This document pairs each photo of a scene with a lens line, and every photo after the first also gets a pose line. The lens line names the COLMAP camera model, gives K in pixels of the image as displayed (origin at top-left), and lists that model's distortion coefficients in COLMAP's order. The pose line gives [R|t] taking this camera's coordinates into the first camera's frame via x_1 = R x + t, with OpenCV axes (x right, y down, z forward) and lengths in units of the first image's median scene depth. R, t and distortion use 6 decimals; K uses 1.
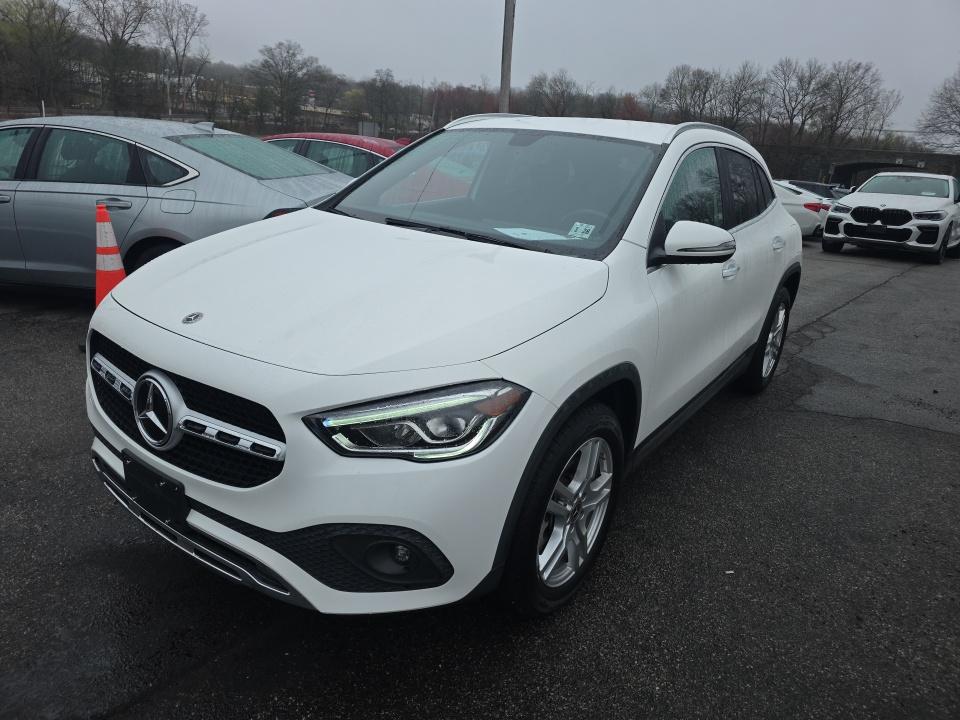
lens RADIAL K [[639.5, 0, 473.2], [0, 639.5, 356.8], [0, 0, 1]] dist [0.049221, -0.036443]
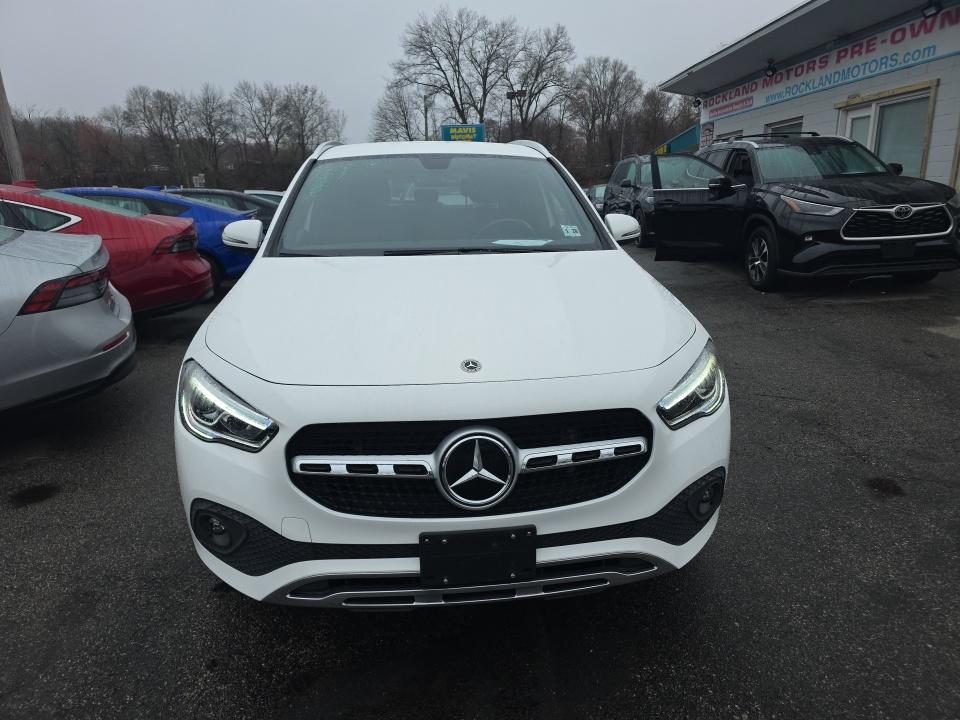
lens RADIAL K [[639.5, 0, 478.5], [0, 639.5, 369.2], [0, 0, 1]] dist [0.049221, -0.036443]
pose [[0.742693, -0.270317, 0.612646, -0.759425], [0.277671, 0.956857, 0.085579, -0.099280], [-0.609348, 0.106555, 0.785710, 0.188018]]
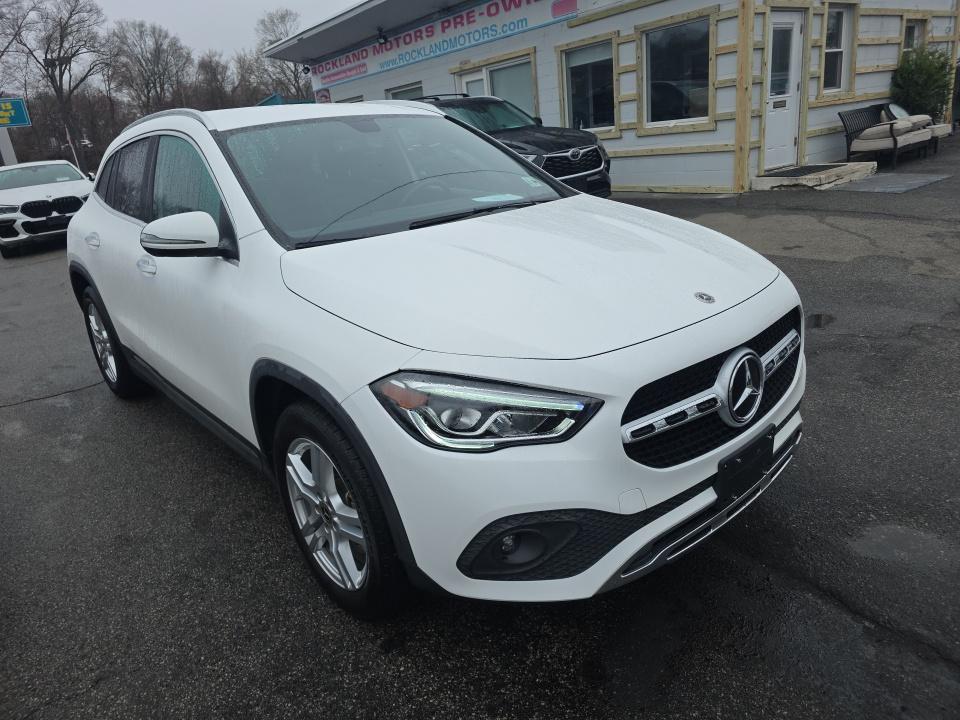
lens RADIAL K [[639.5, 0, 476.8], [0, 639.5, 354.8], [0, 0, 1]] dist [0.049221, -0.036443]
pose [[0.220613, -0.412854, 0.883675, -1.087119], [0.404735, 0.863062, 0.302180, -0.326444], [-0.887423, 0.290990, 0.357499, 0.747970]]
